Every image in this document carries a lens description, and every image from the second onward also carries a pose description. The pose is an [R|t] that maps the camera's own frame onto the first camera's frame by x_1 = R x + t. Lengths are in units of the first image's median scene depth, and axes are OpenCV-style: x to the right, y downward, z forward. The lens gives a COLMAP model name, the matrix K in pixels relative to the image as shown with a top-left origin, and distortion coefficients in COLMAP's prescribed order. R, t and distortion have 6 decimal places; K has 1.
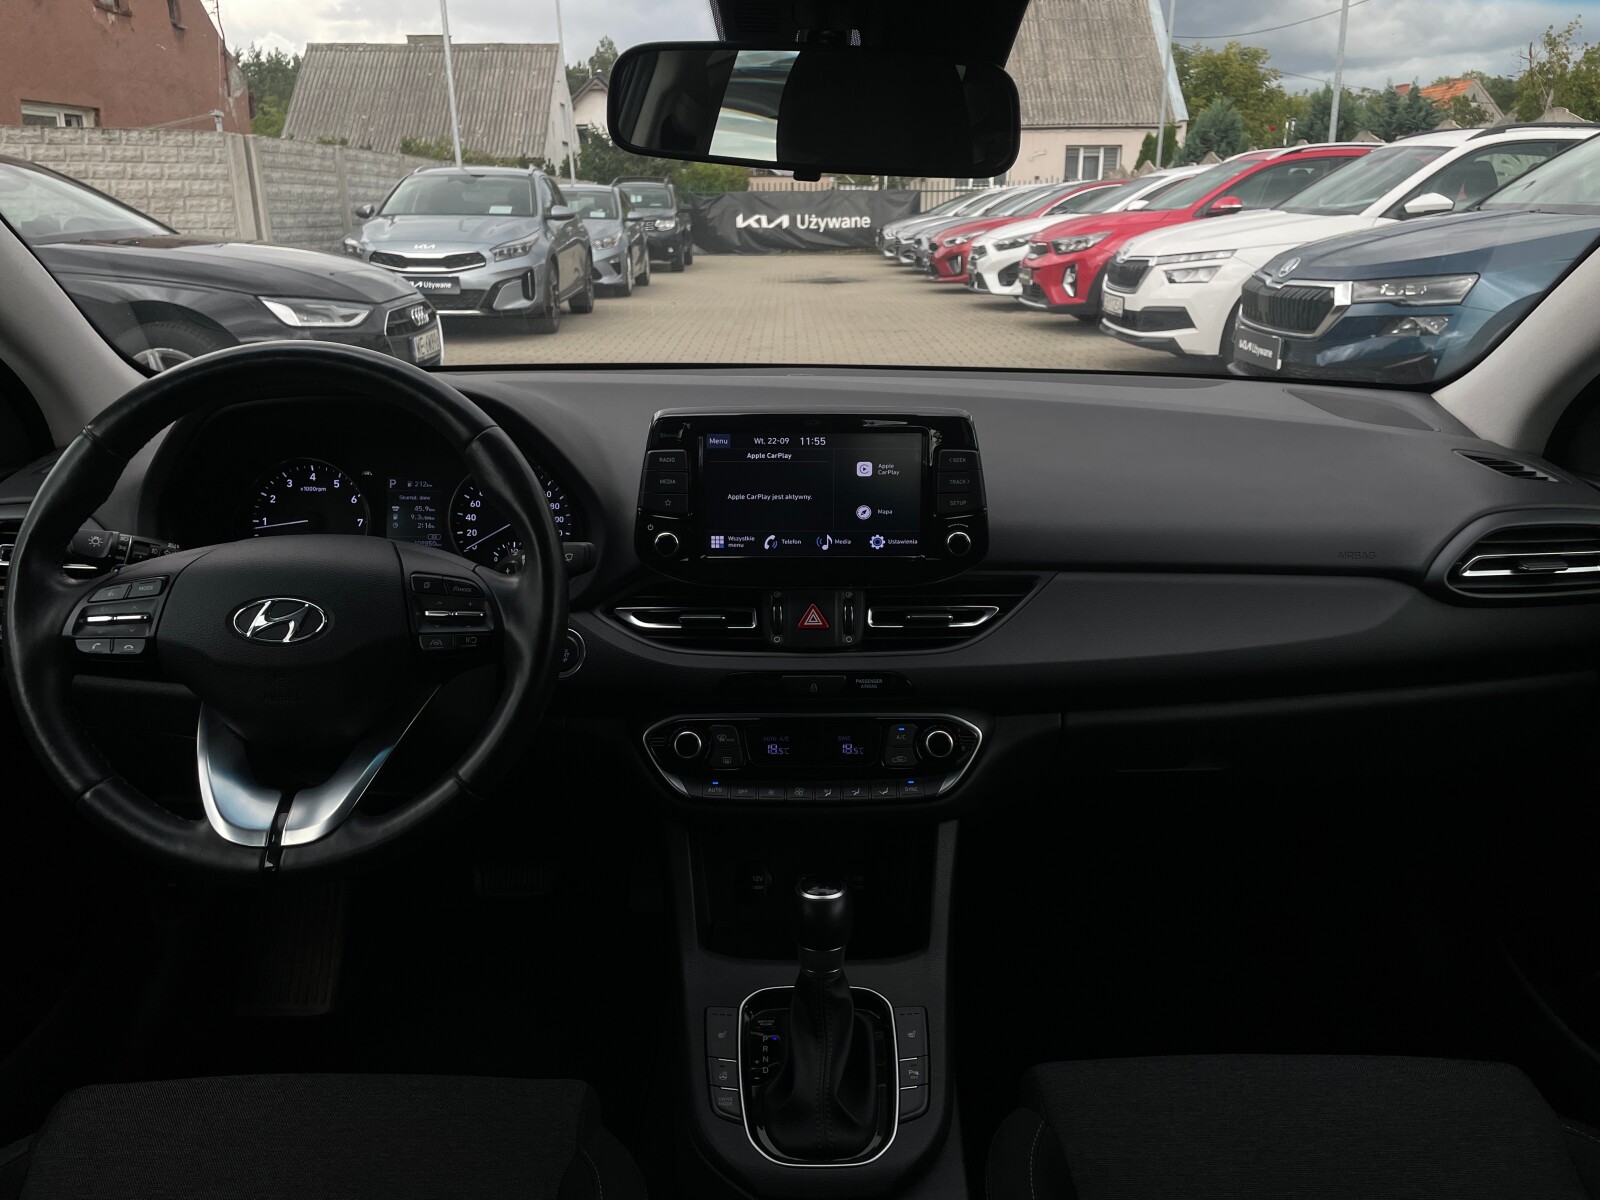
lens RADIAL K [[1204.1, 0, 797.8], [0, 1204.1, 594.1], [0, 0, 1]] dist [0.093565, -0.124044]
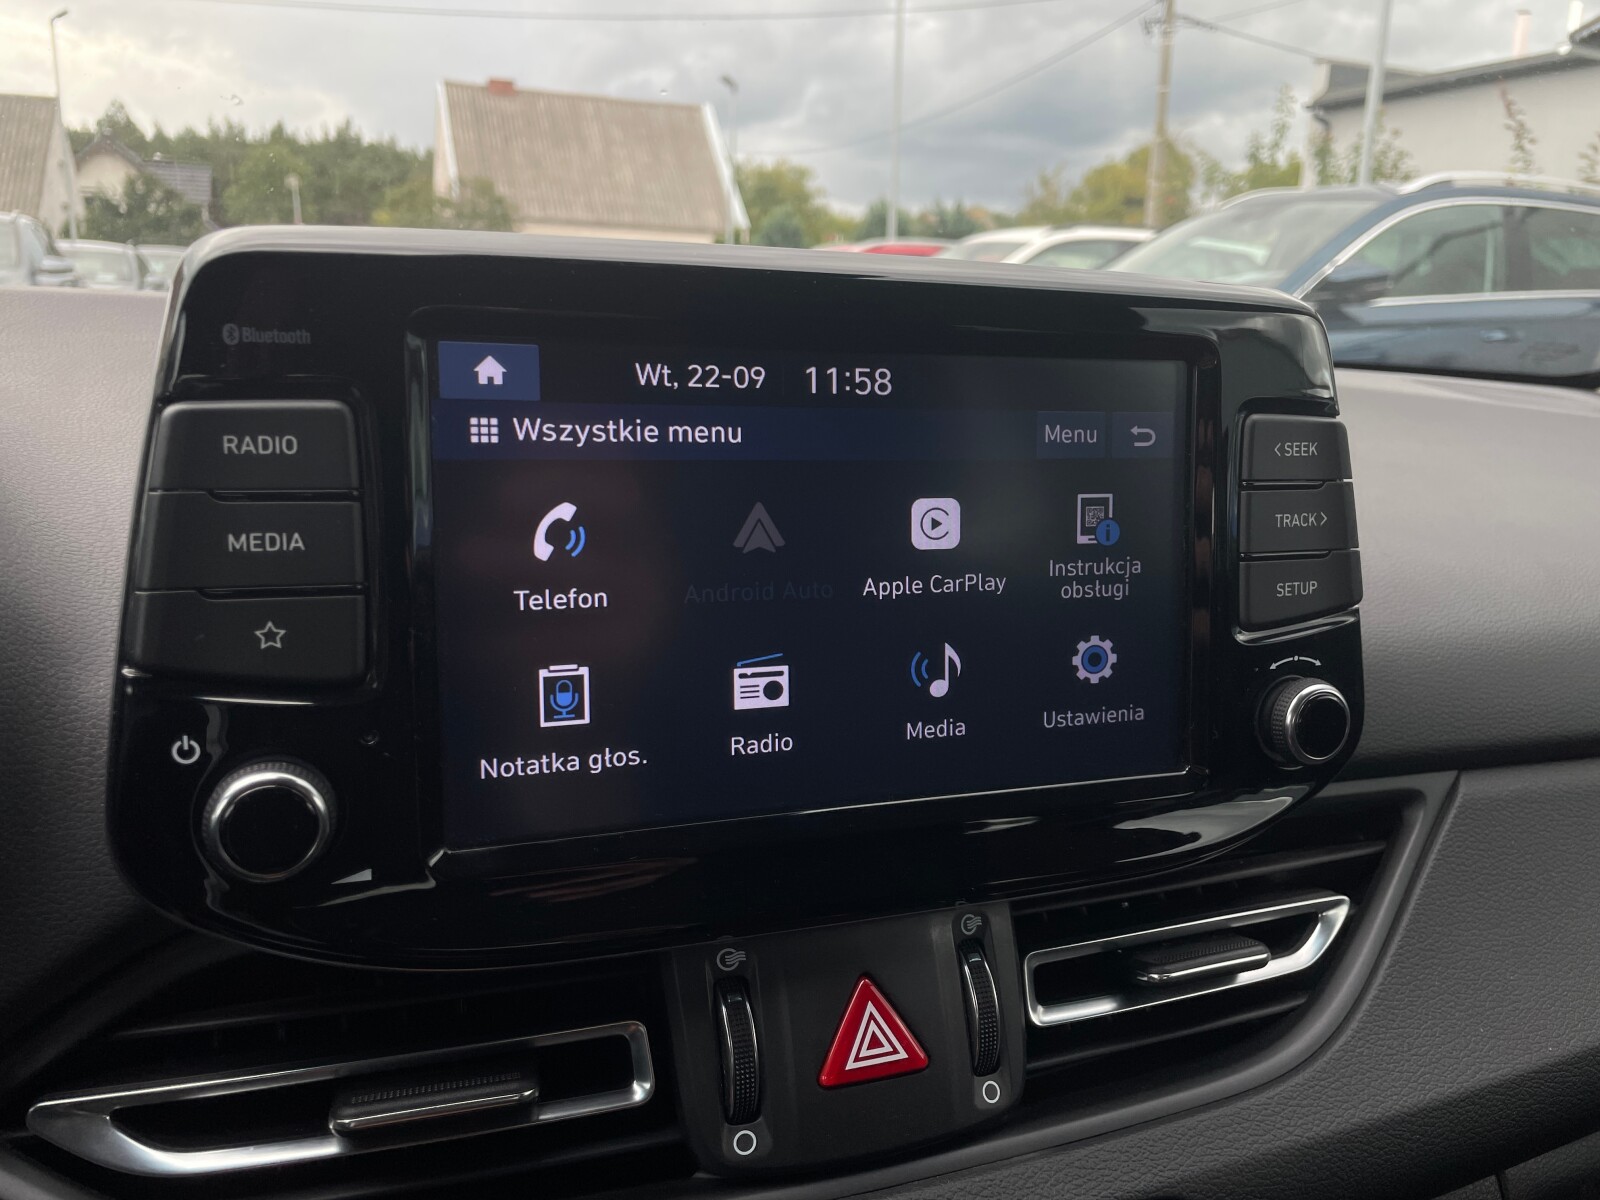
lens RADIAL K [[1204.1, 0, 797.8], [0, 1204.1, 594.1], [0, 0, 1]] dist [0.093565, -0.124044]
pose [[0.940991, -0.037934, 0.336298, -0.012633], [0.063691, 0.995792, -0.065888, -0.008623], [-0.332384, 0.083419, 0.939448, 0.104356]]
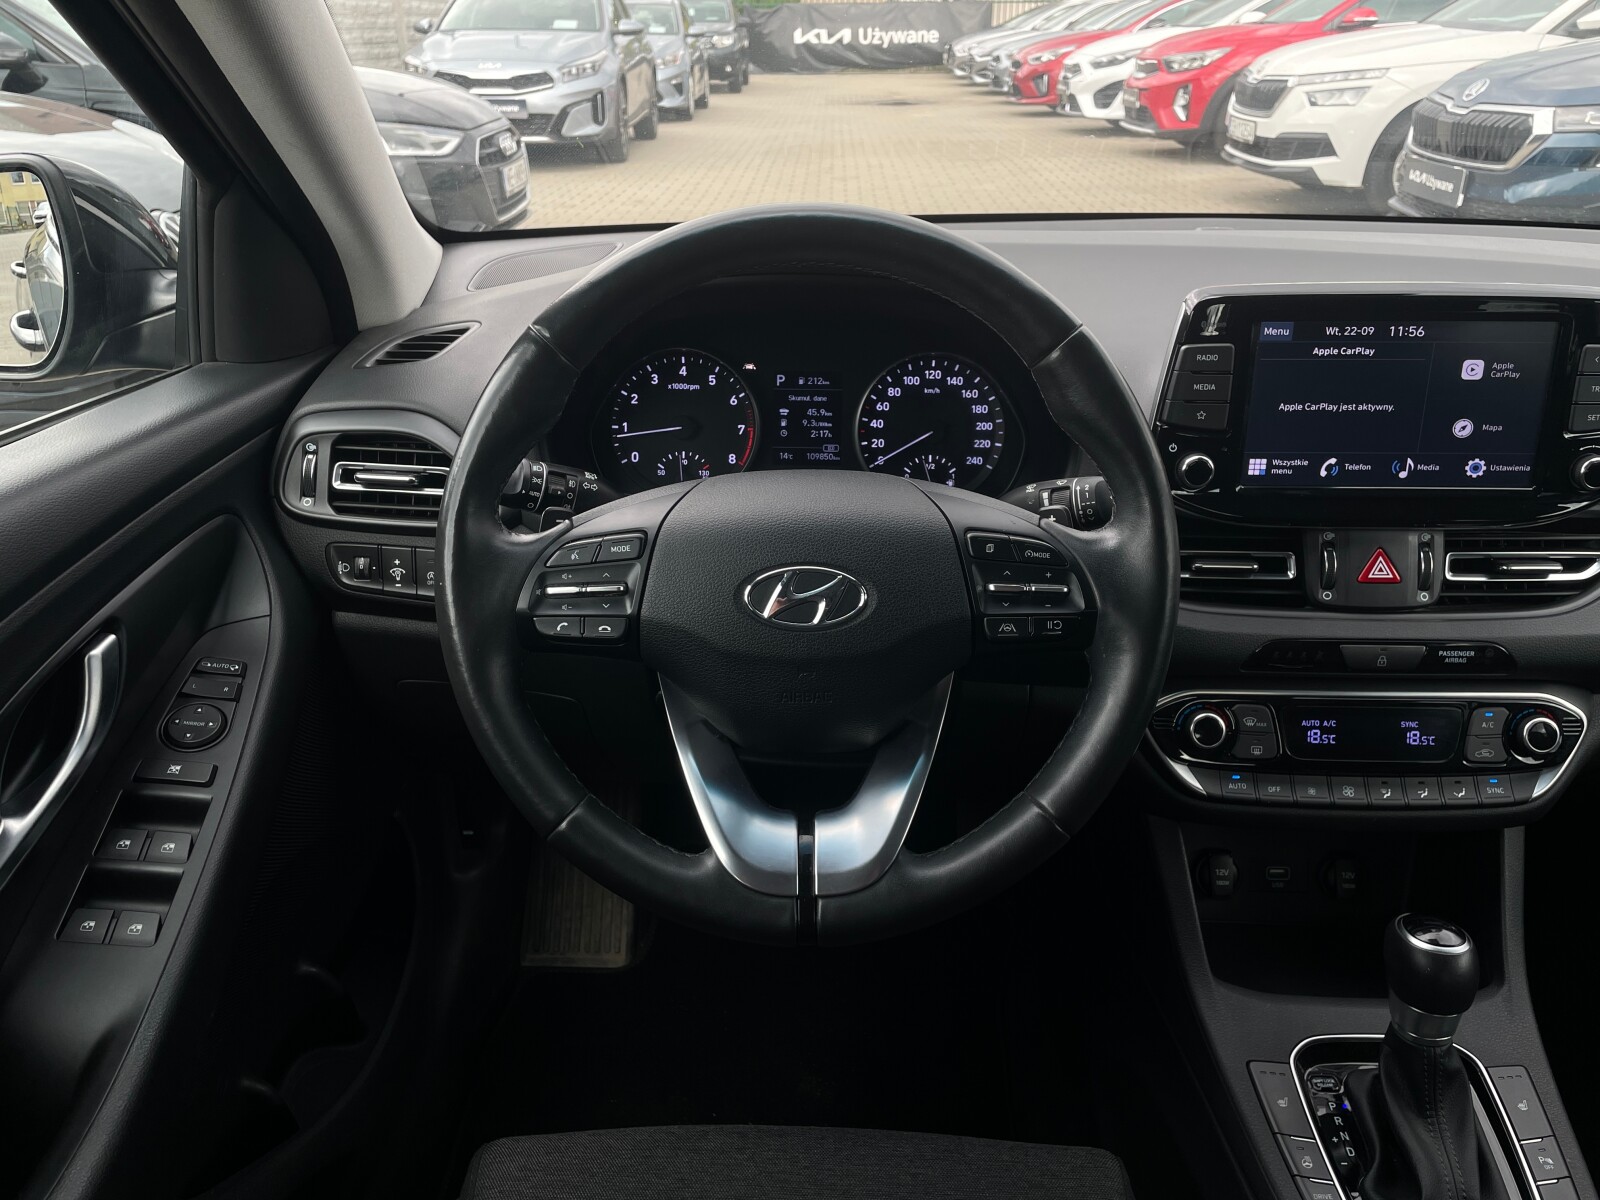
lens RADIAL K [[1204.1, 0, 797.8], [0, 1204.1, 594.1], [0, 0, 1]] dist [0.093565, -0.124044]
pose [[0.999477, 0.012629, -0.029781, -0.046417], [-0.008658, 0.991491, 0.129888, -0.008553], [0.031168, -0.129562, 0.991081, 0.031379]]
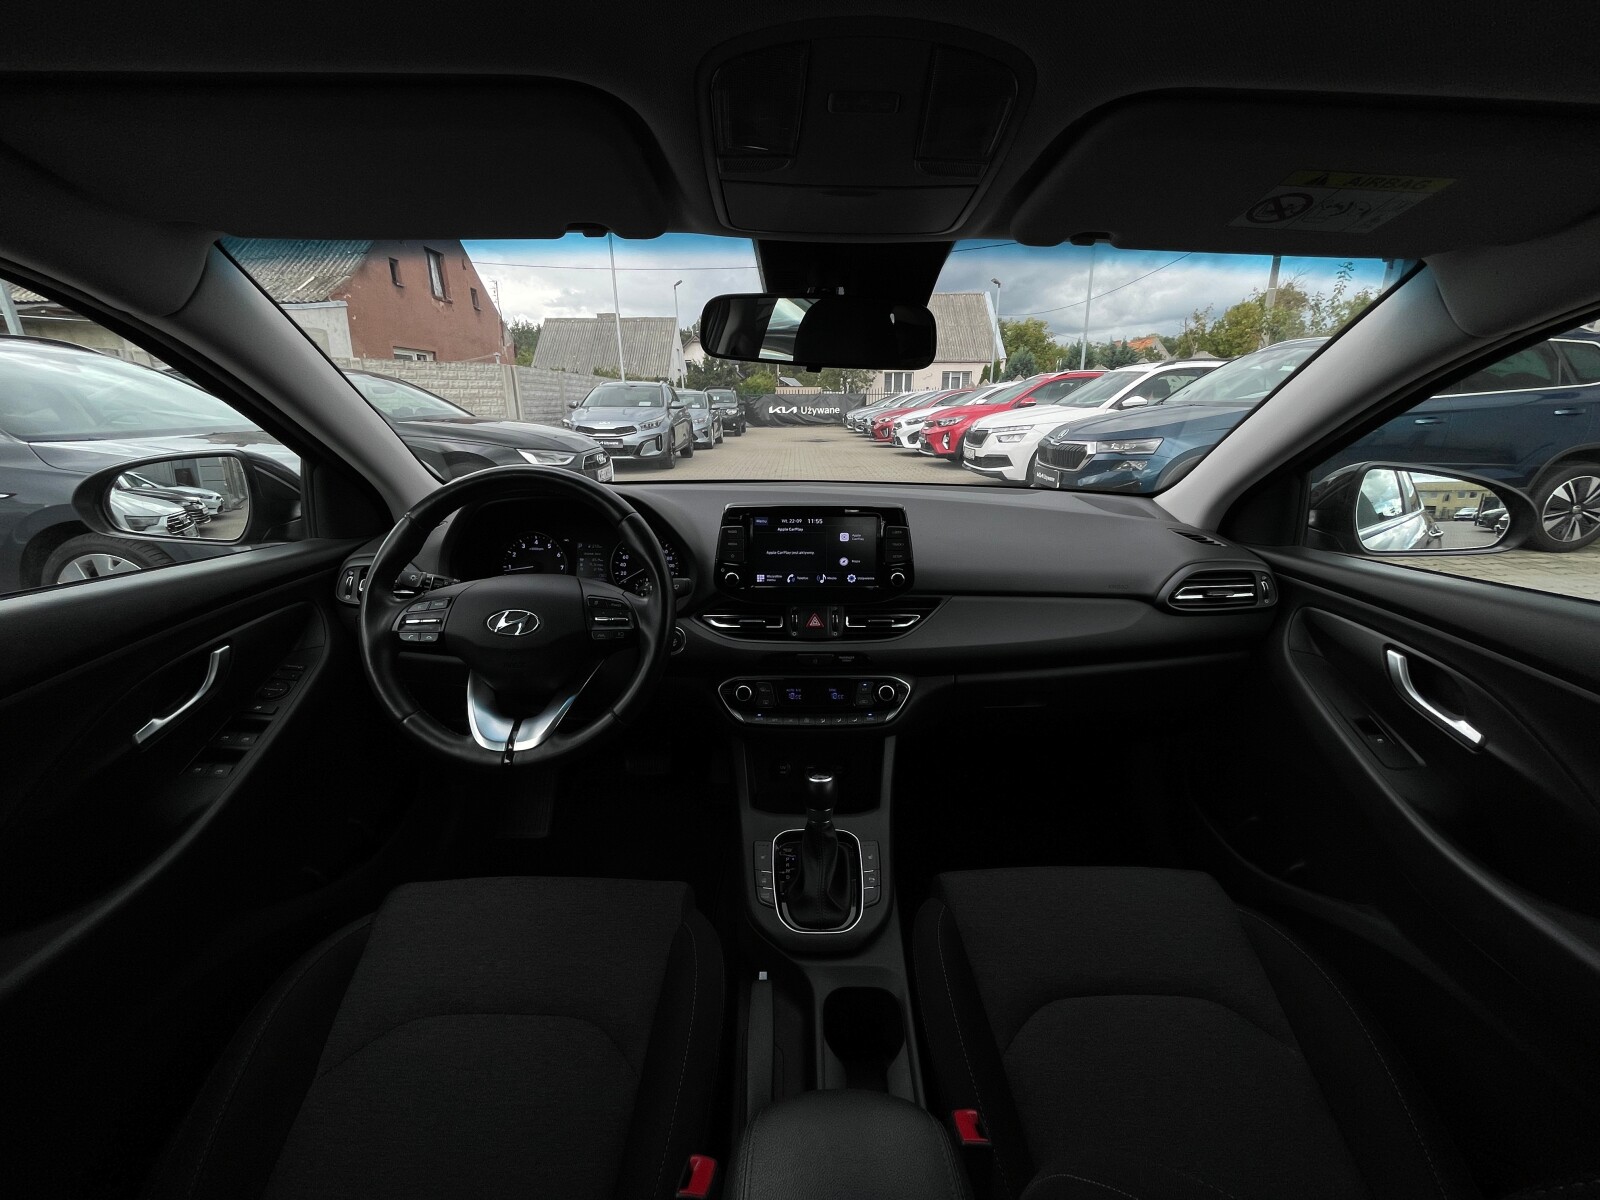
lens RADIAL K [[641.8, 0, 800.0], [0, 641.8, 600.0], [0, 0, 1]] dist [0.001599, 0.000081]
pose [[0.999998, 0.001604, -0.001426, -0.001089], [-0.001619, 0.999942, -0.010646, -0.000211], [0.001409, 0.010648, 0.999942, 0.008348]]
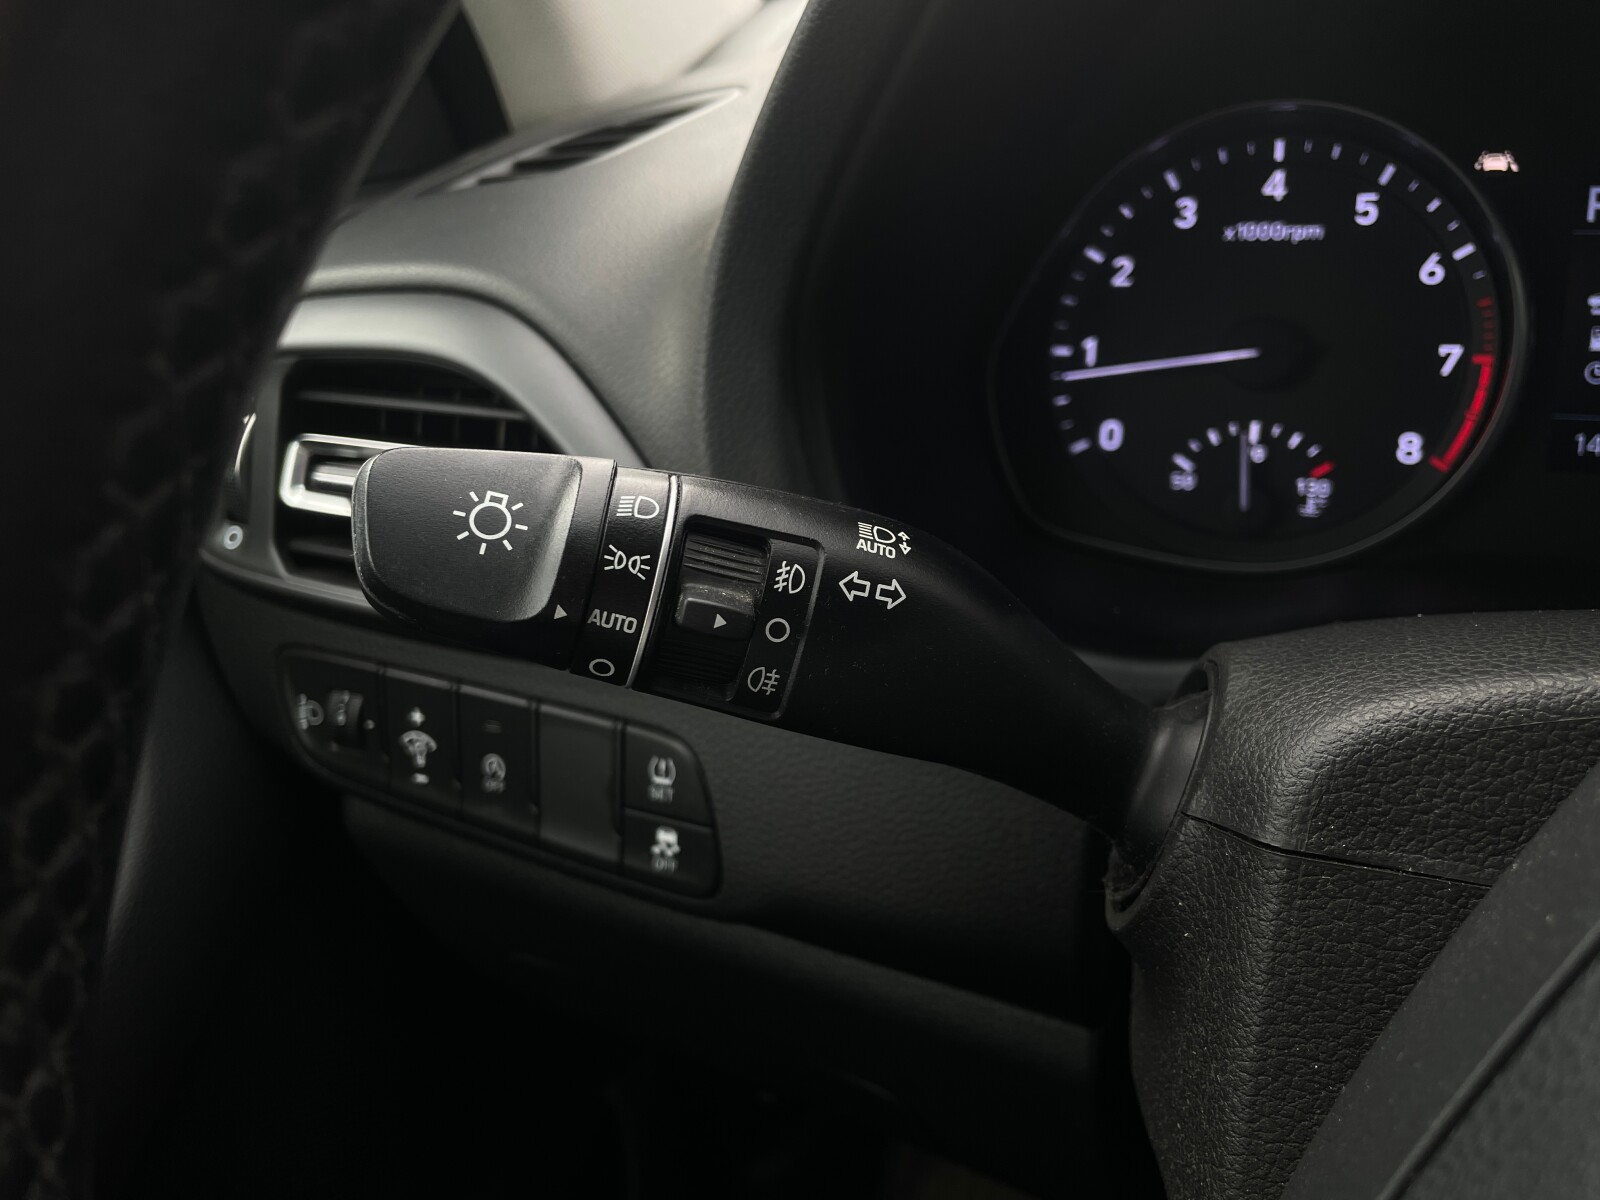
lens RADIAL K [[1253.1, 0, 800.0], [0, 1253.1, 600.0], [0, 0, 1]] dist [0.010556, -0.052745]
pose [[0.912519, 0.092447, -0.398450, -0.058489], [-0.023384, 0.984322, 0.174825, -0.008084], [0.408365, -0.150214, 0.900374, 0.108362]]
